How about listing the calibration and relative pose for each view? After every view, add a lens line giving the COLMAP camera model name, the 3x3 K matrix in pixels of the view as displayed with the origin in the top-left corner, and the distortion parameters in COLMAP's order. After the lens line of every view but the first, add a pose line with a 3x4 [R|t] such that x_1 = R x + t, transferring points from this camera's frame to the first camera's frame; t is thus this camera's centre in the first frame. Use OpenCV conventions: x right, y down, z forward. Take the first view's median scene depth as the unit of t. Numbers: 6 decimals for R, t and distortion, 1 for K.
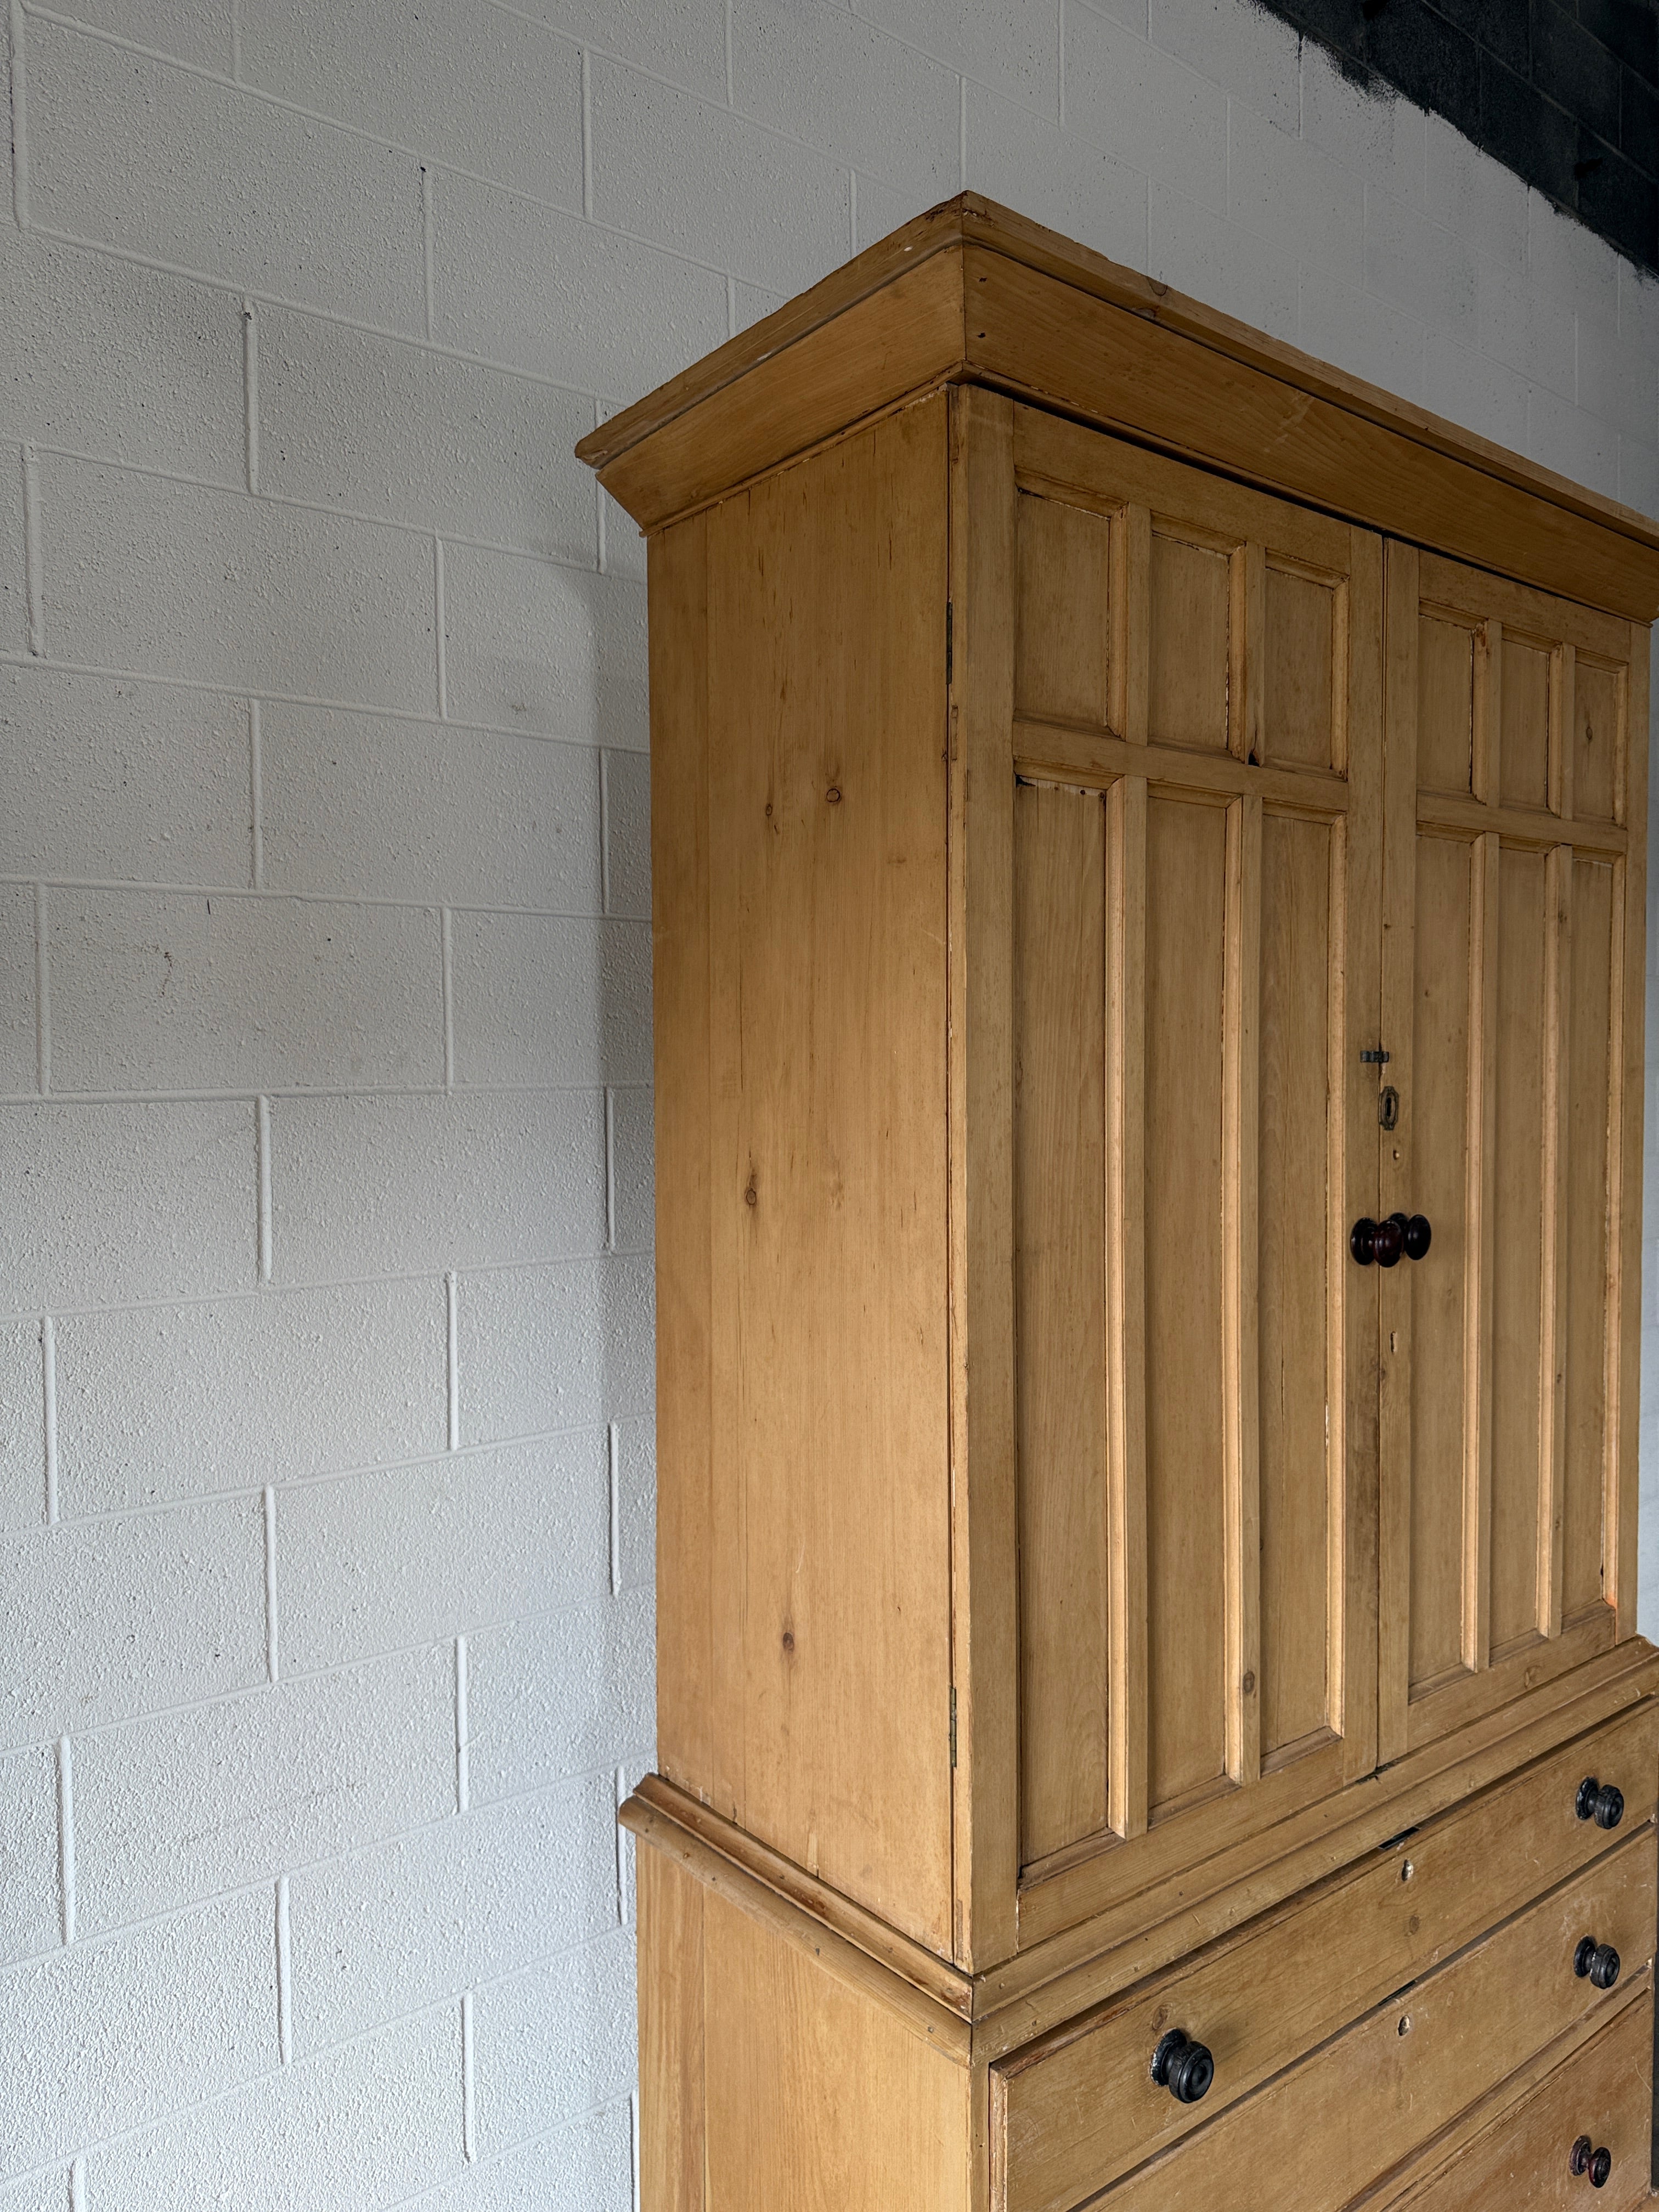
lens RADIAL K [[1570.9, 0, 842.6], [0, 1570.9, 1105.4], [0, 0, 1]] dist [0.059260, -0.083249]
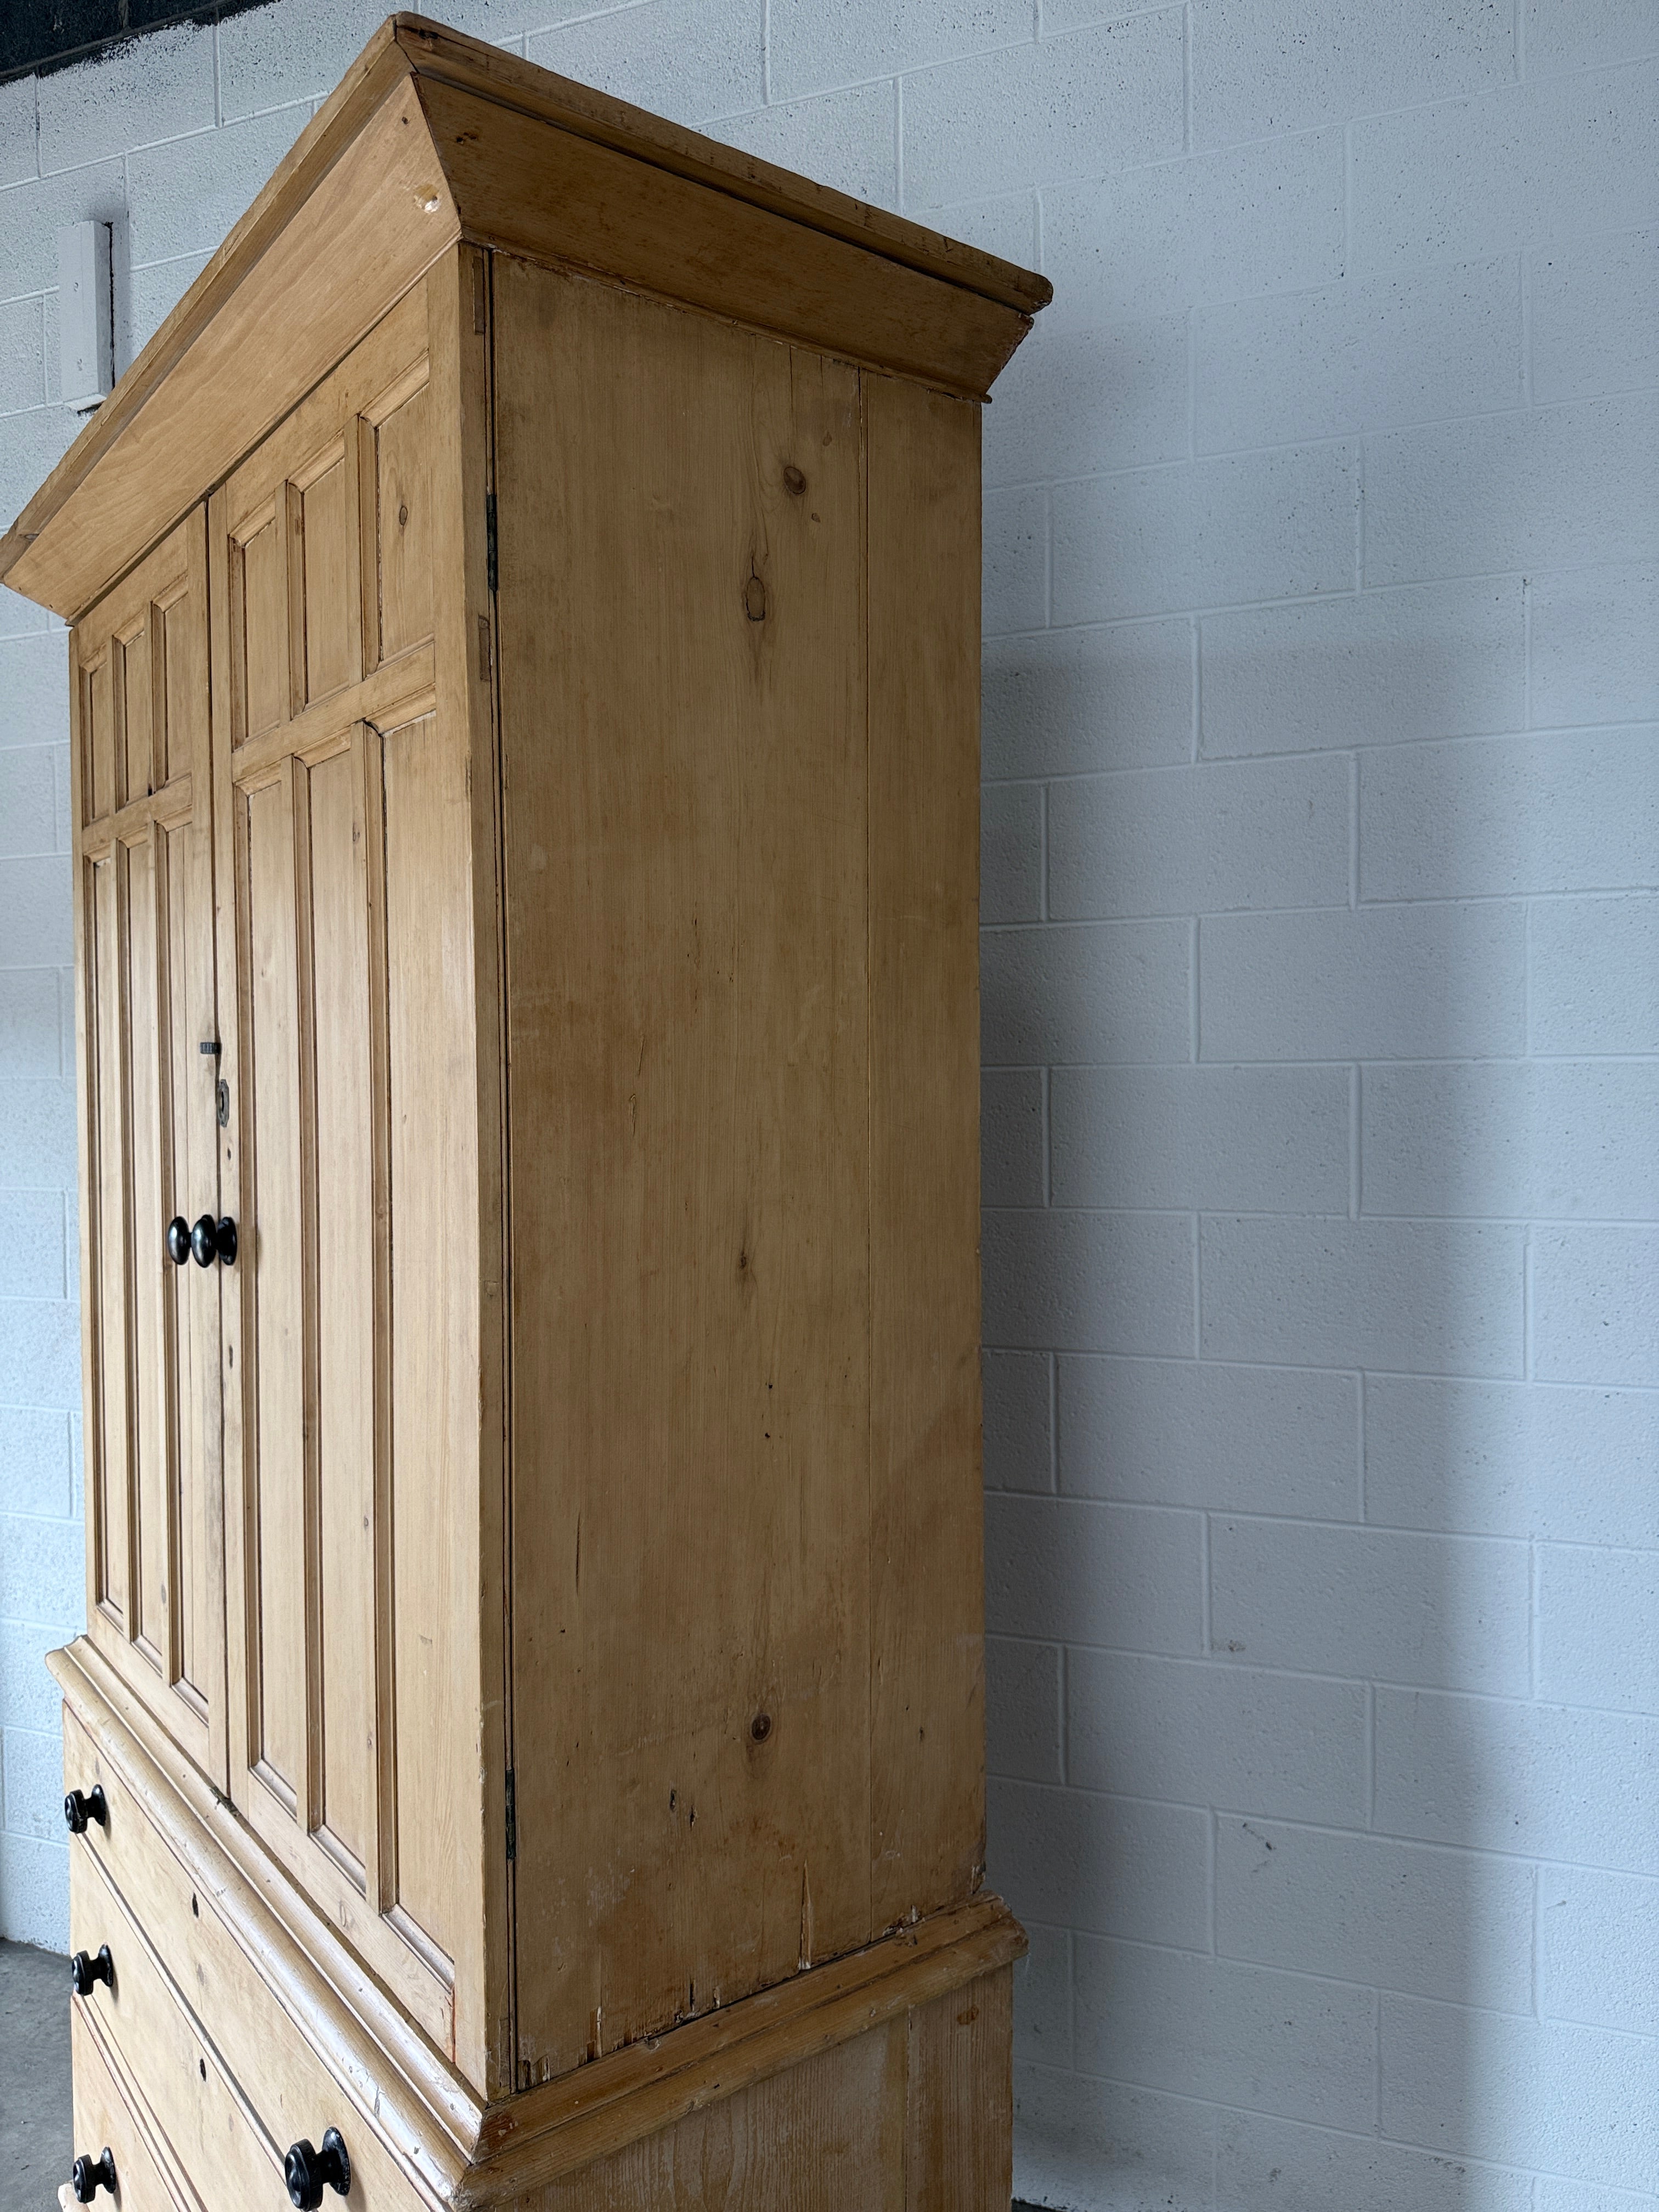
lens RADIAL K [[1570.9, 0, 842.2], [0, 1570.9, 1087.4], [0, 0, 1]] dist [0.059260, -0.083249]
pose [[-0.030673, 0.033486, -0.998968, 1.327839], [-0.023329, 0.999142, 0.034208, -0.050609], [0.999257, 0.024354, -0.029865, 1.458787]]
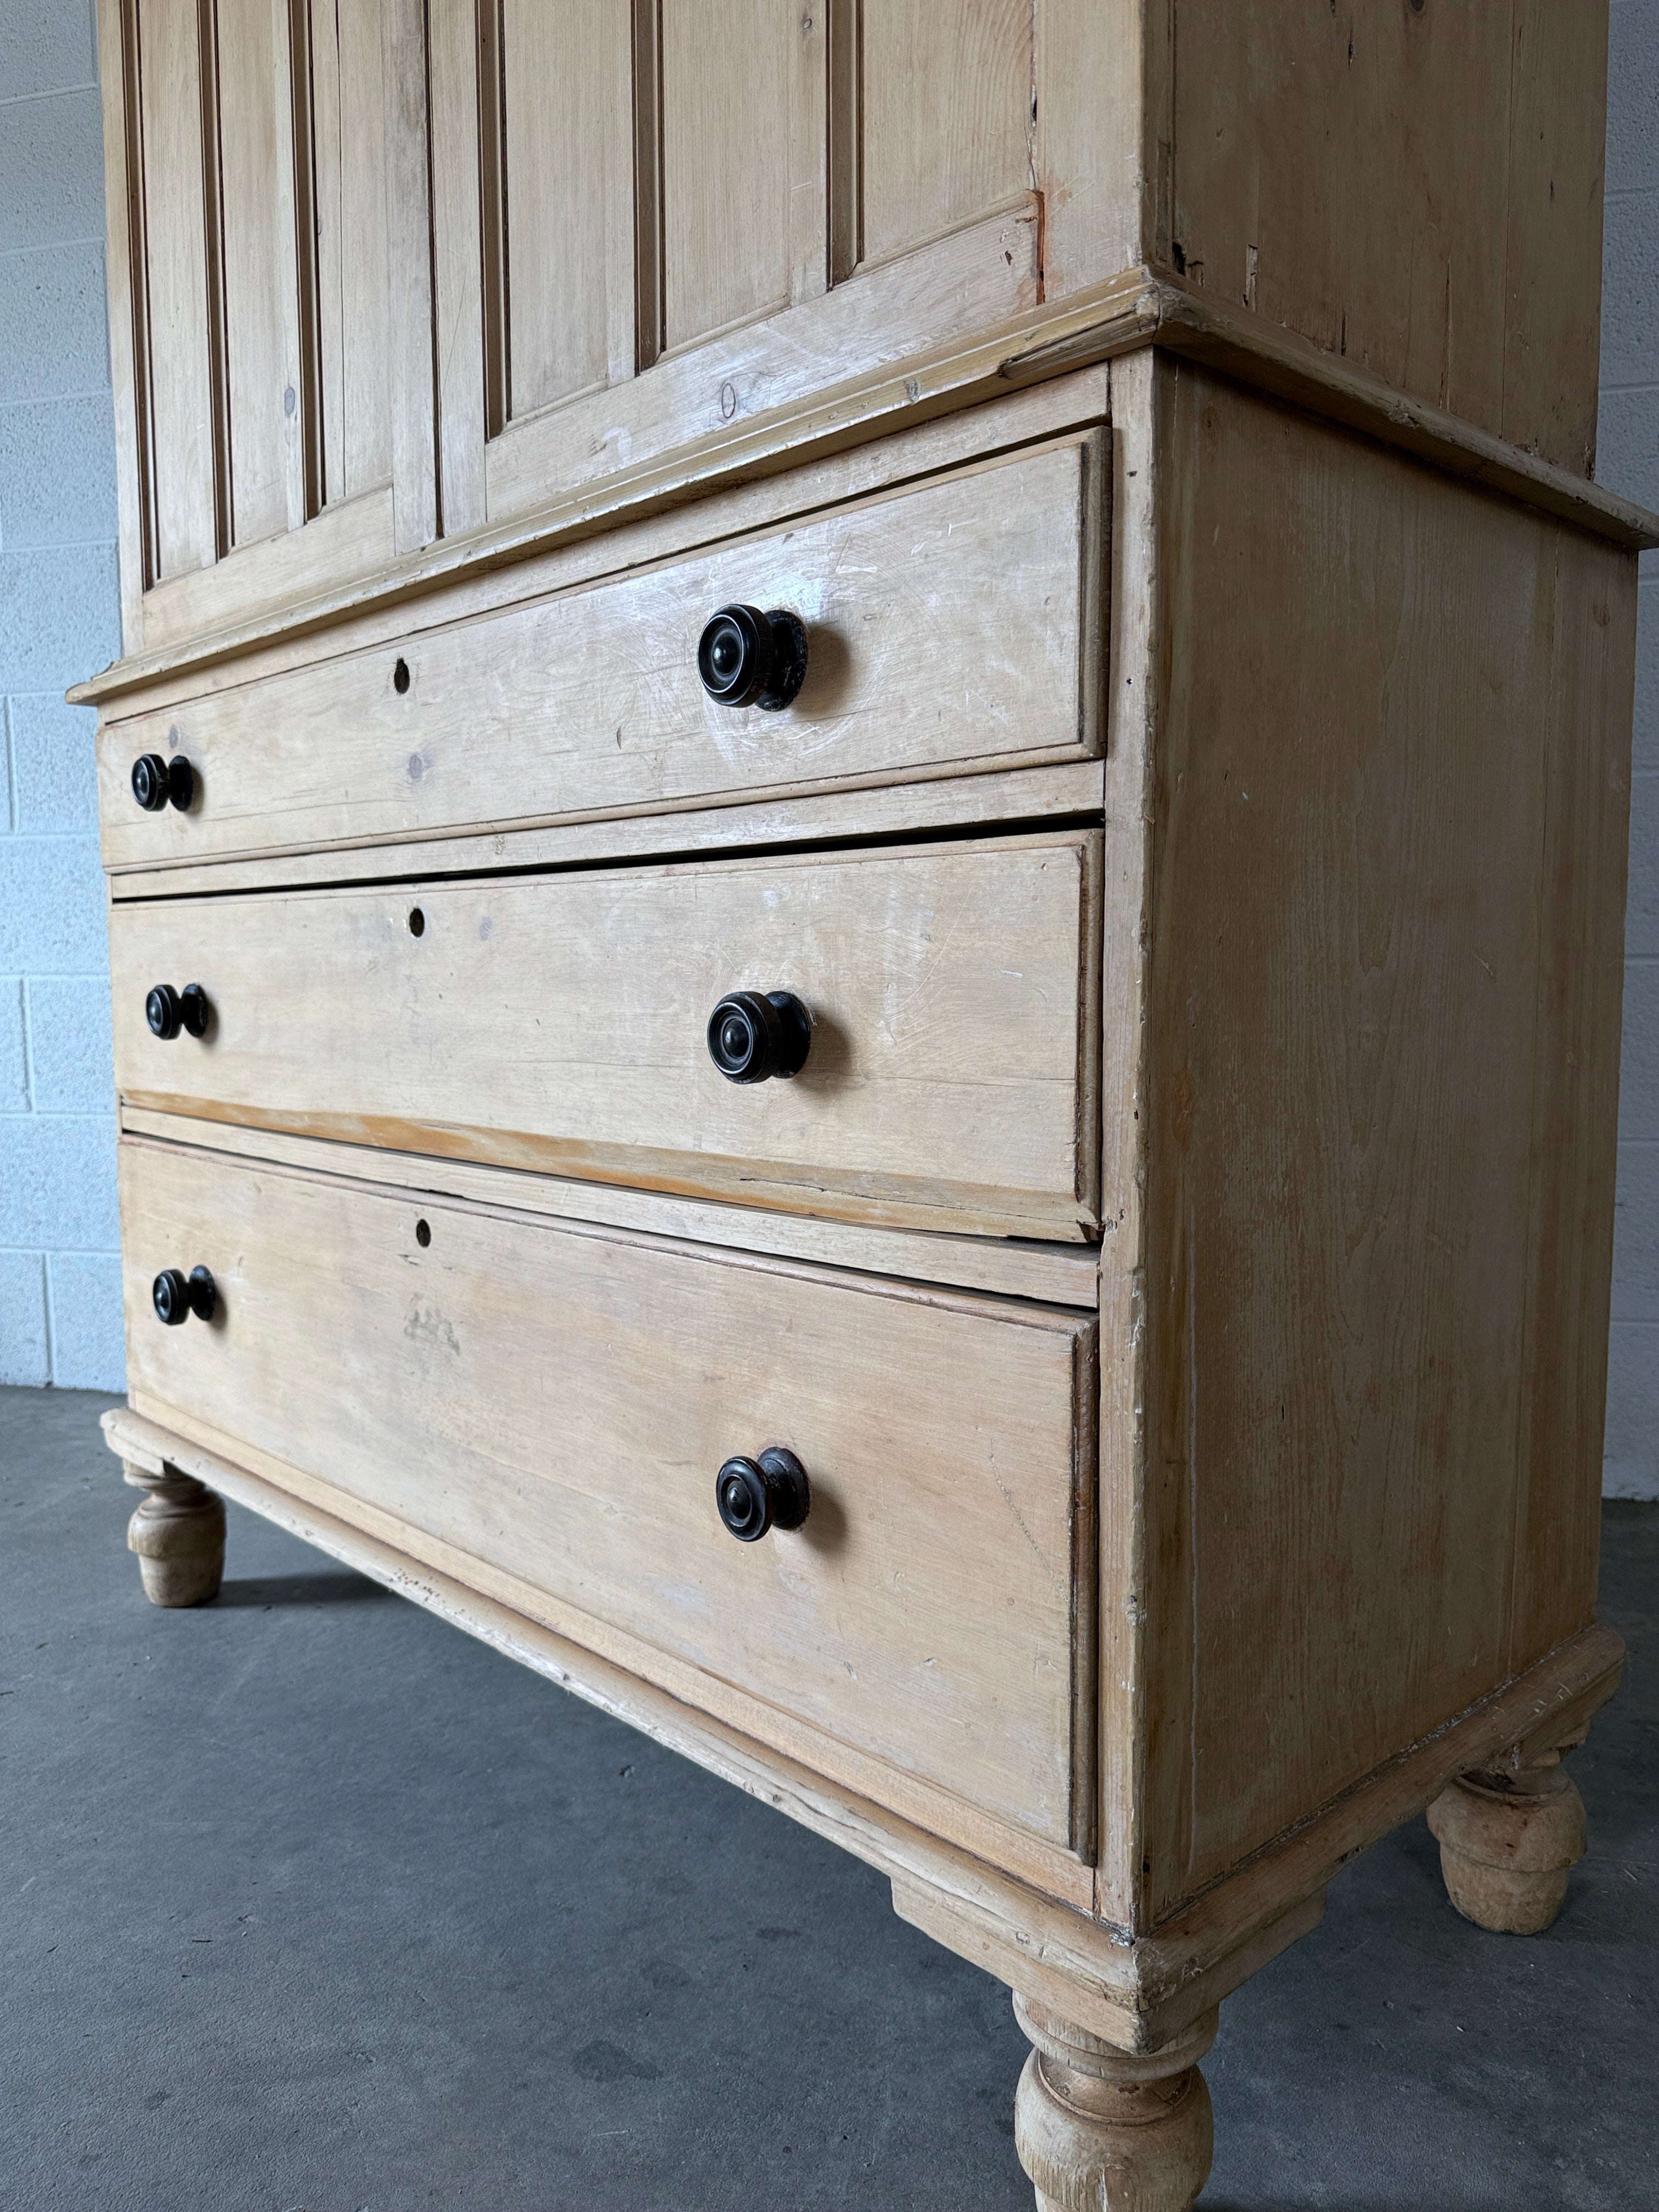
lens RADIAL K [[1570.9, 0, 784.7], [0, 1570.9, 1105.9], [0, 0, 1]] dist [0.059260, -0.083249]
pose [[0.061006, 0.092999, -0.993796, 1.086347], [-0.024215, 0.995495, 0.091671, 0.619119], [0.997844, 0.018472, 0.062983, 1.170322]]
